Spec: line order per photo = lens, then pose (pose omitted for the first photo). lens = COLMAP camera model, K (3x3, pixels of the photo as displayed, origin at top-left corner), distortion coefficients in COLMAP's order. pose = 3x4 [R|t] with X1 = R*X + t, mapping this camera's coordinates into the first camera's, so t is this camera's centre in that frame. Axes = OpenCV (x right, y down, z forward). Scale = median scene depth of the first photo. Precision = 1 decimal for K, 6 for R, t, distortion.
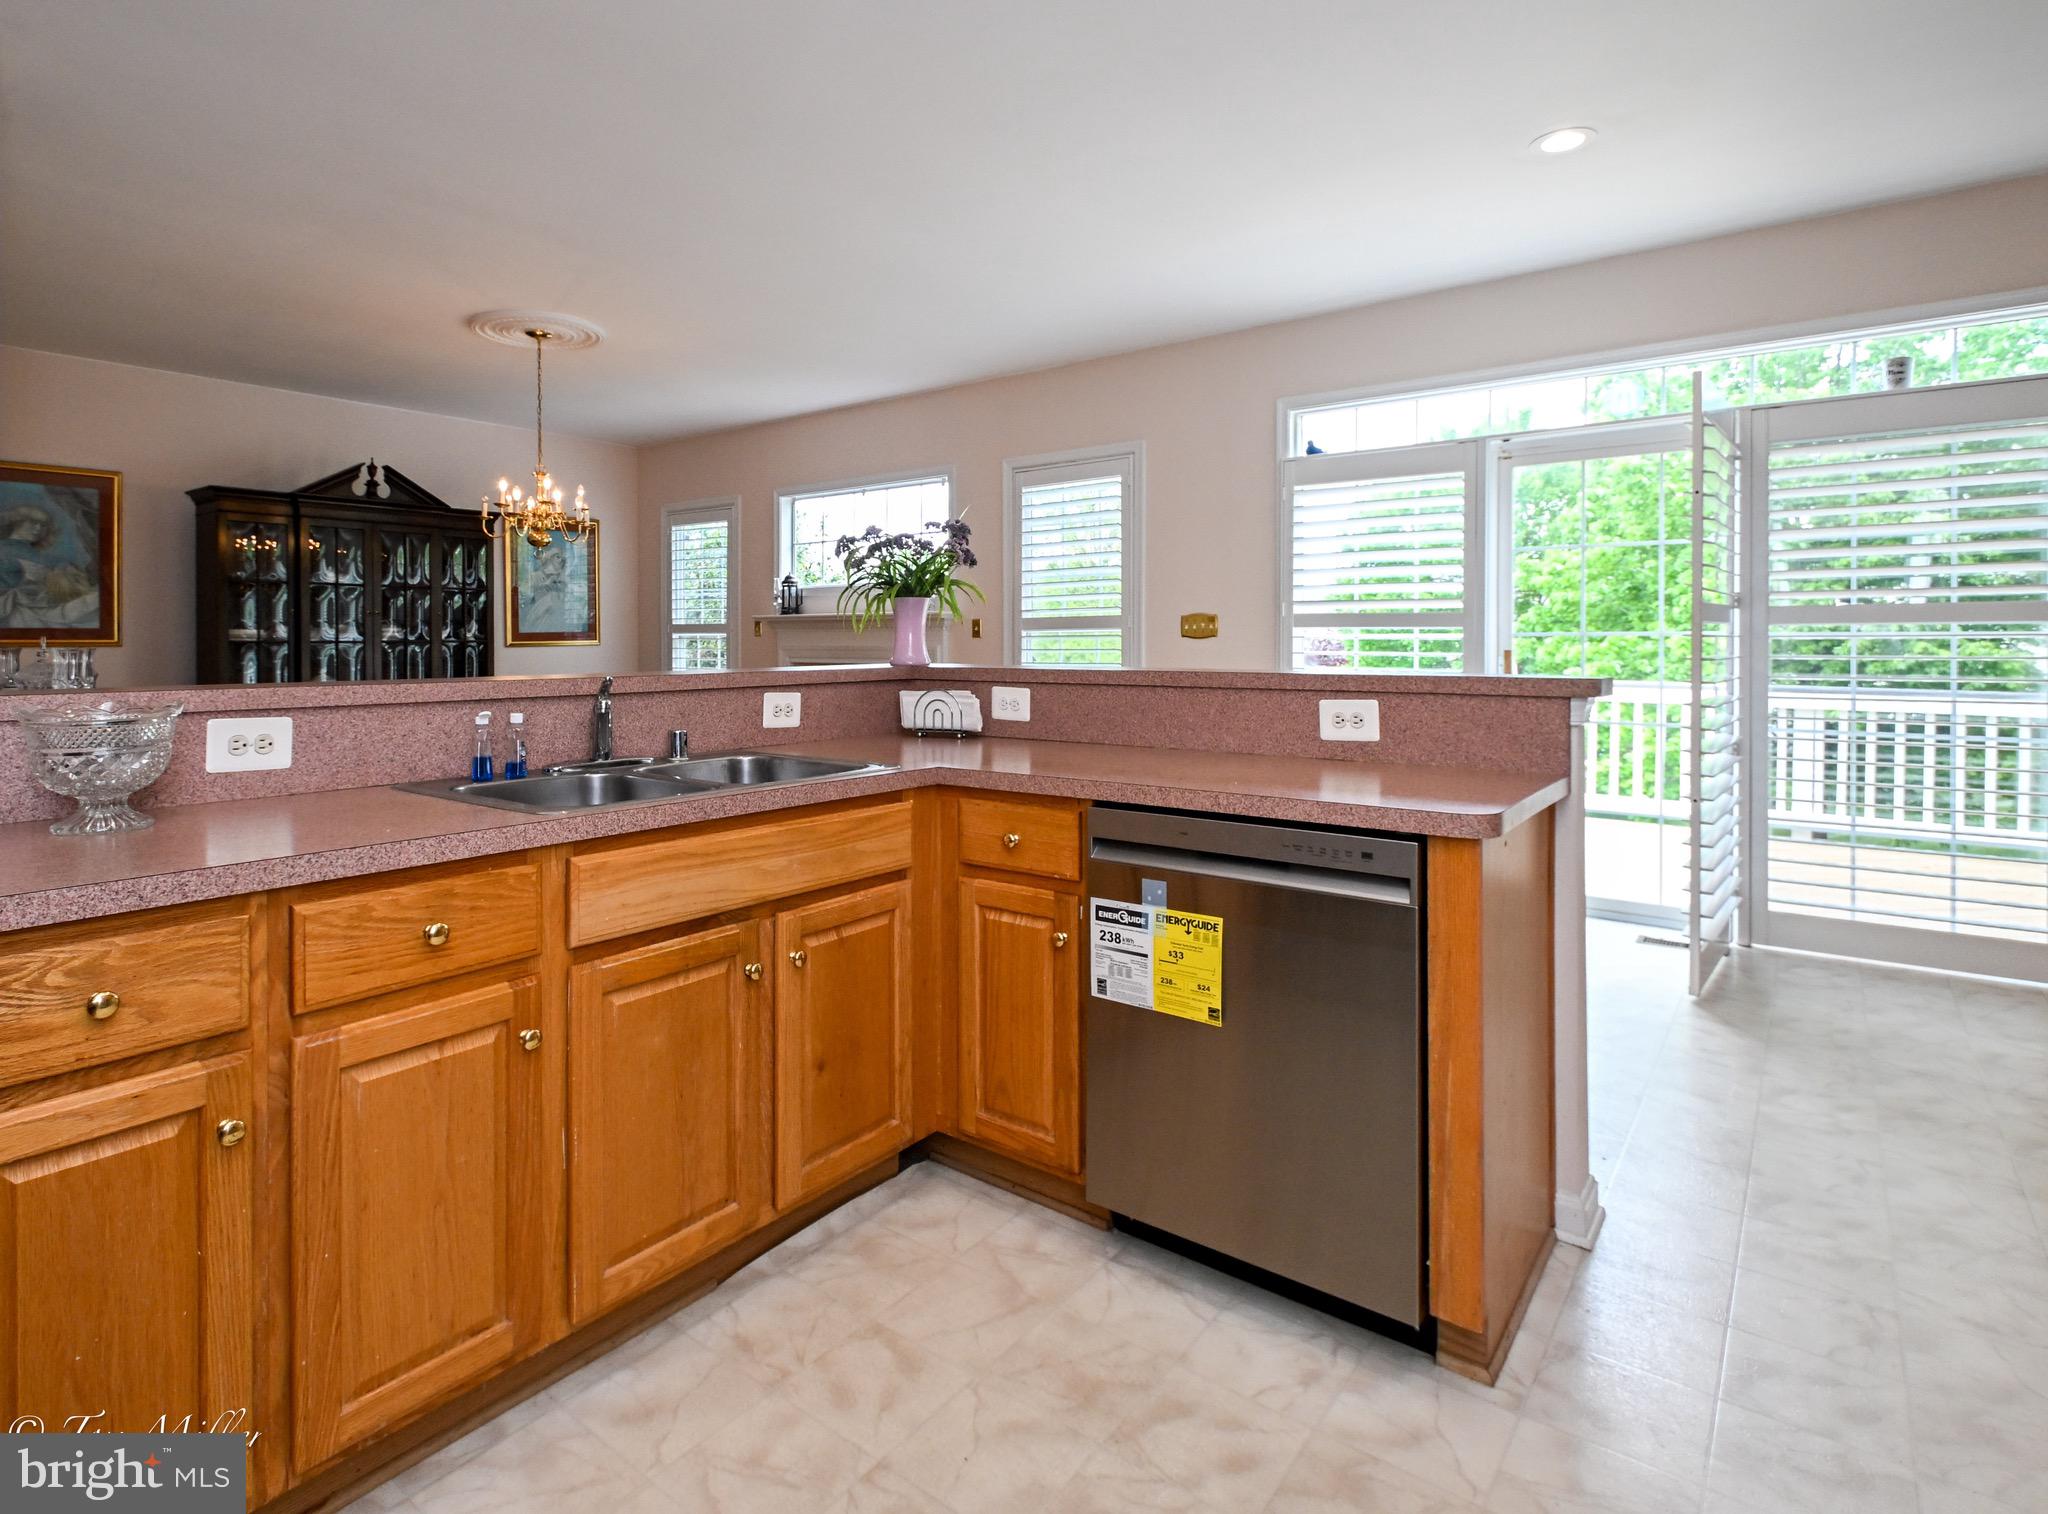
lens RADIAL K [[1087.9, 0, 967.1], [0, 1087.9, 636.8], [0, 0, 1]] dist [0.001781, -0.000236]
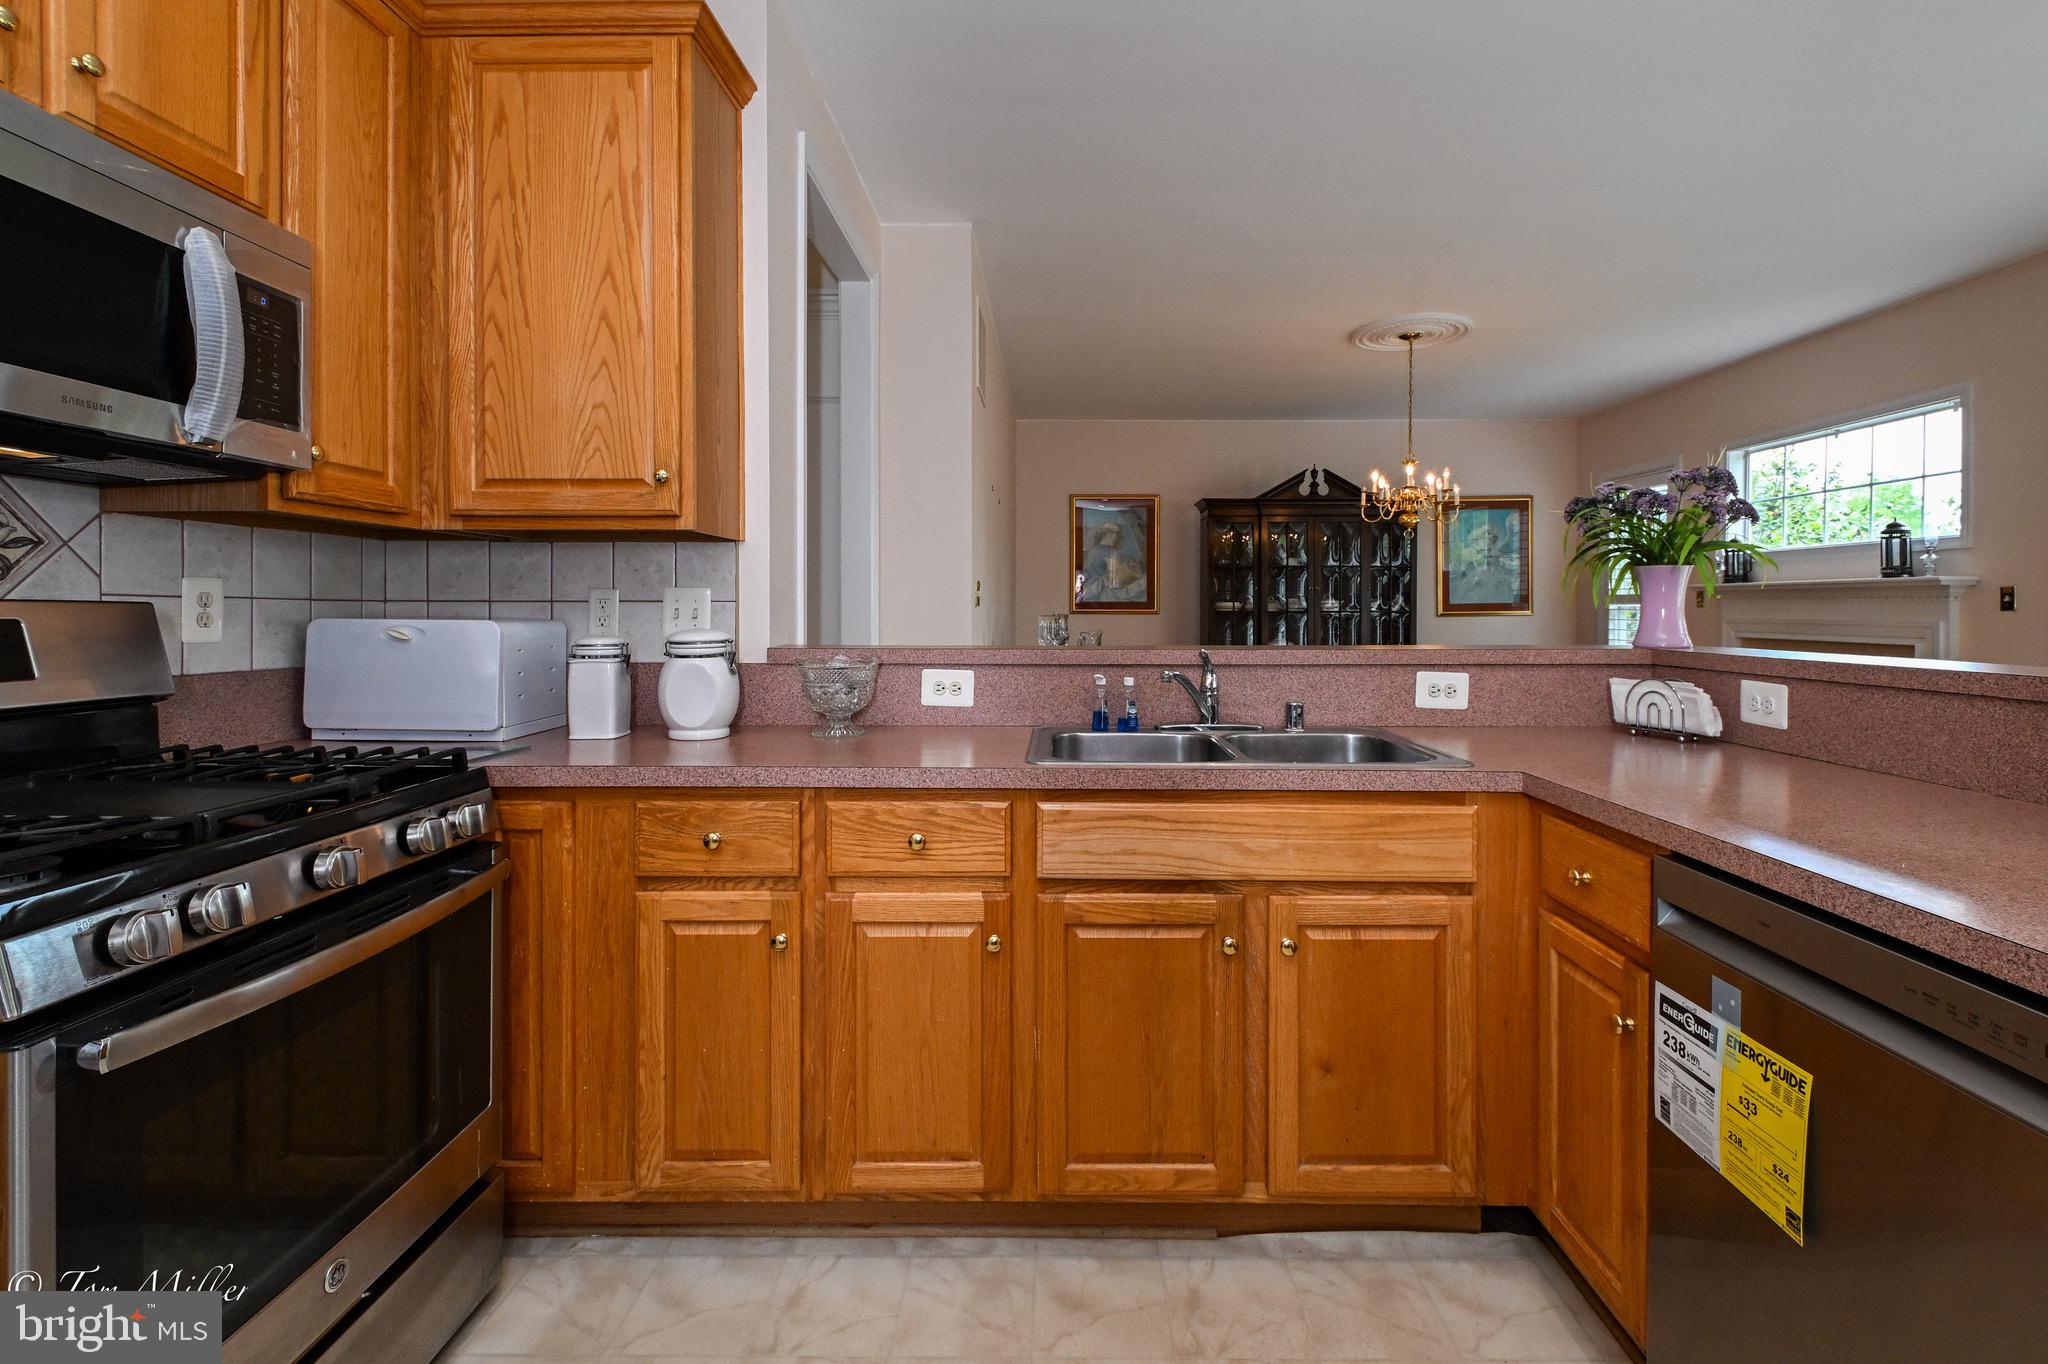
lens RADIAL K [[944.9, 0, 1048.3], [0, 944.9, 610.4], [0, 0, 1]] dist [0.004037, -0.001247]
pose [[0.614334, 0.004762, -0.789031, 0.364307], [-0.000490, 0.999984, 0.005653, -0.009592], [0.789046, -0.003086, 0.614327, 0.299805]]
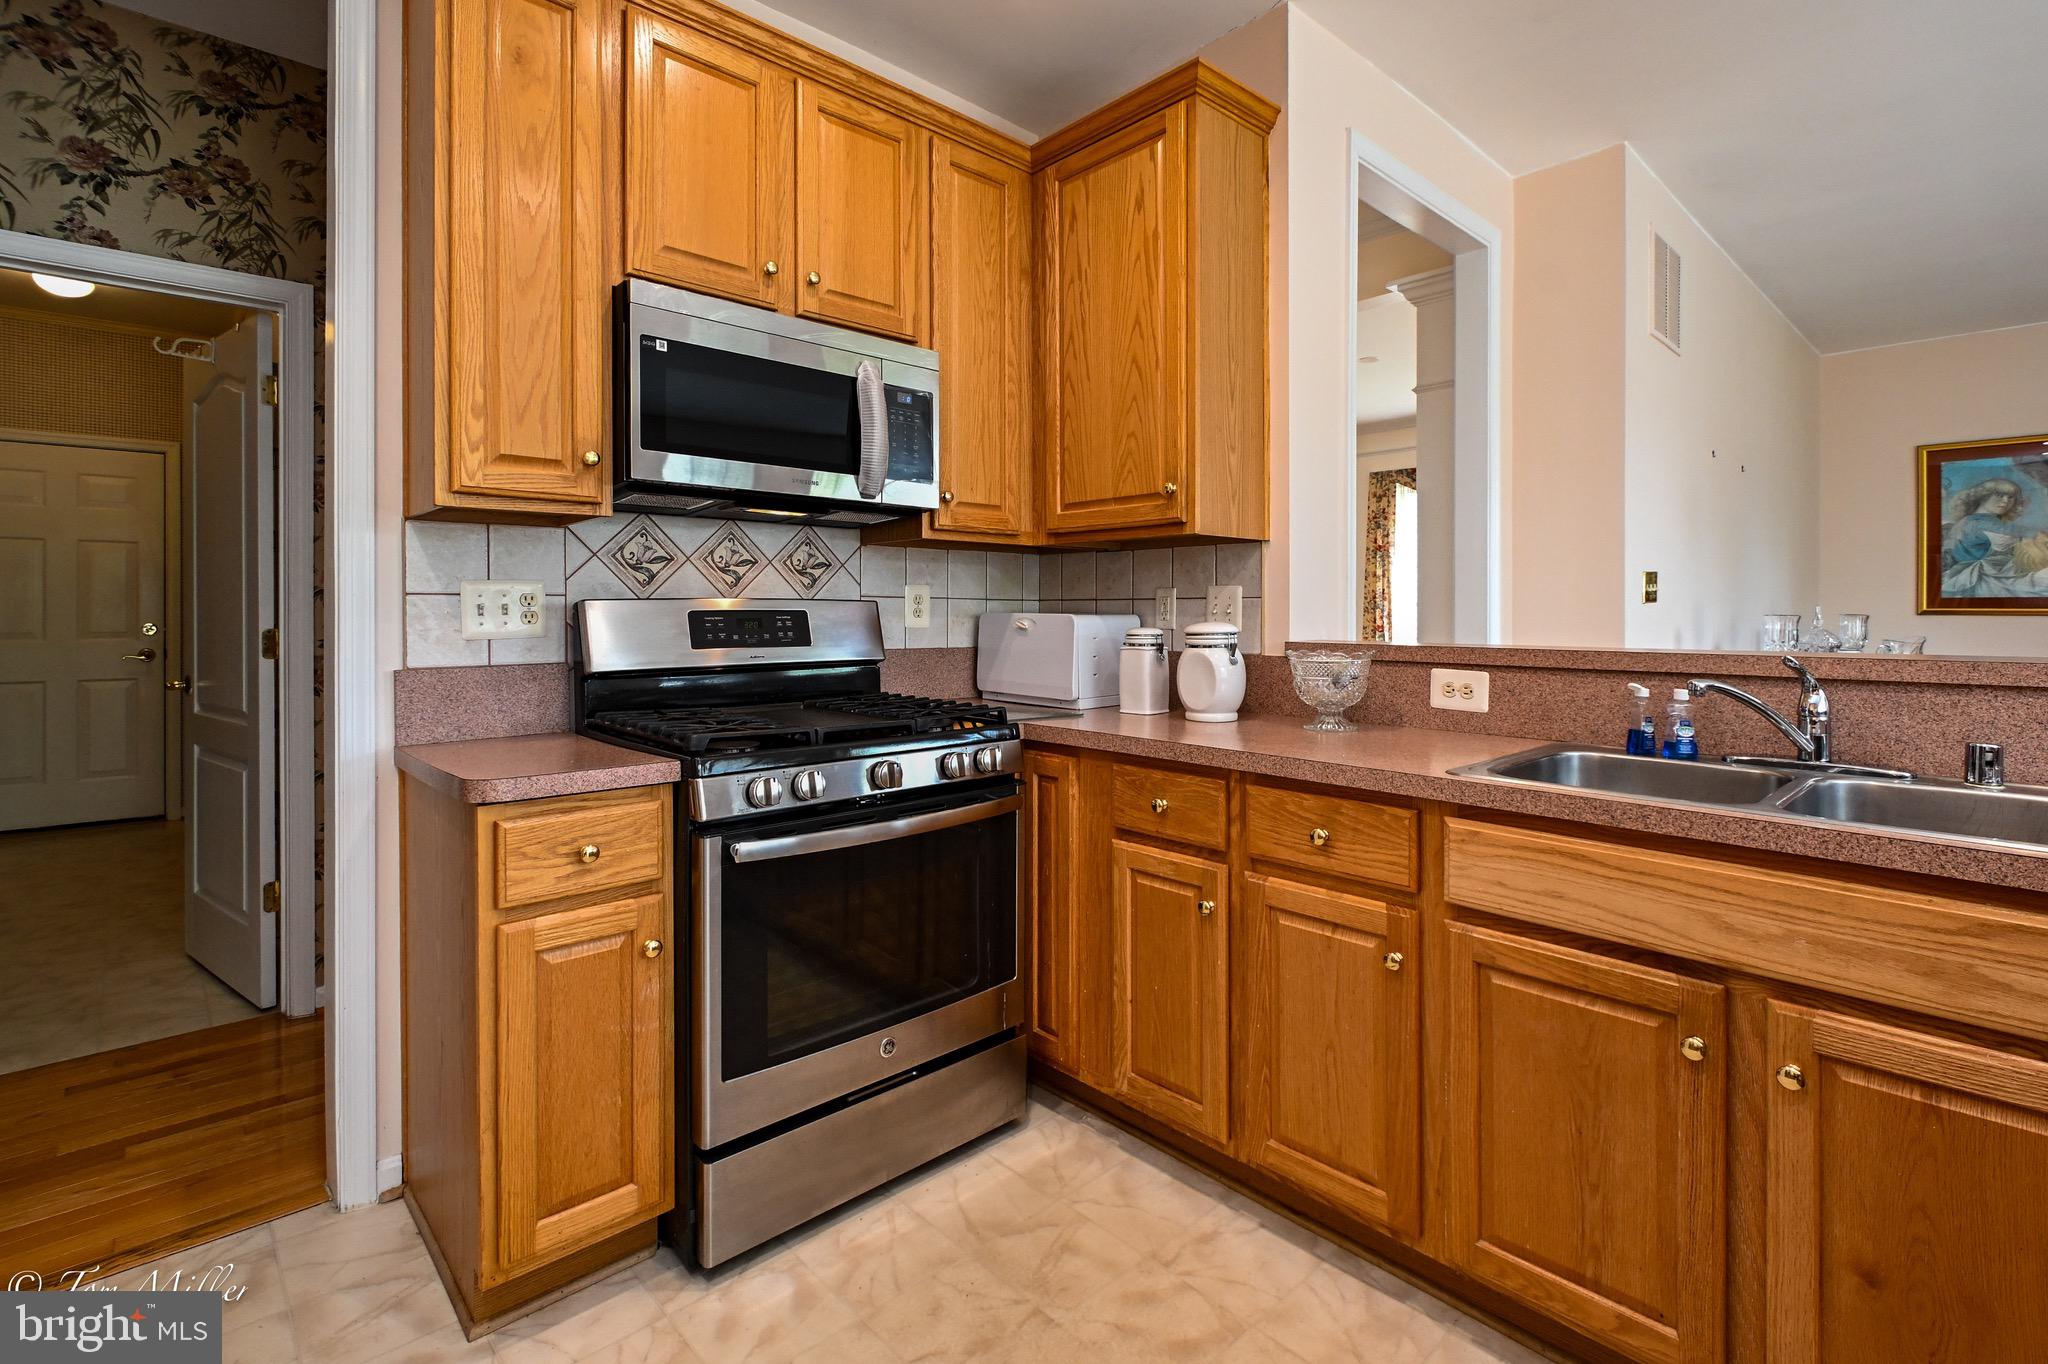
lens RADIAL K [[944.9, 0, 1048.3], [0, 944.9, 610.4], [0, 0, 1]] dist [0.004037, -0.001247]
pose [[-0.143113, 0.003176, -0.989701, 0.480101], [0.003827, 0.999989, 0.002656, -0.001348], [0.989699, -0.003408, -0.143124, 0.598896]]
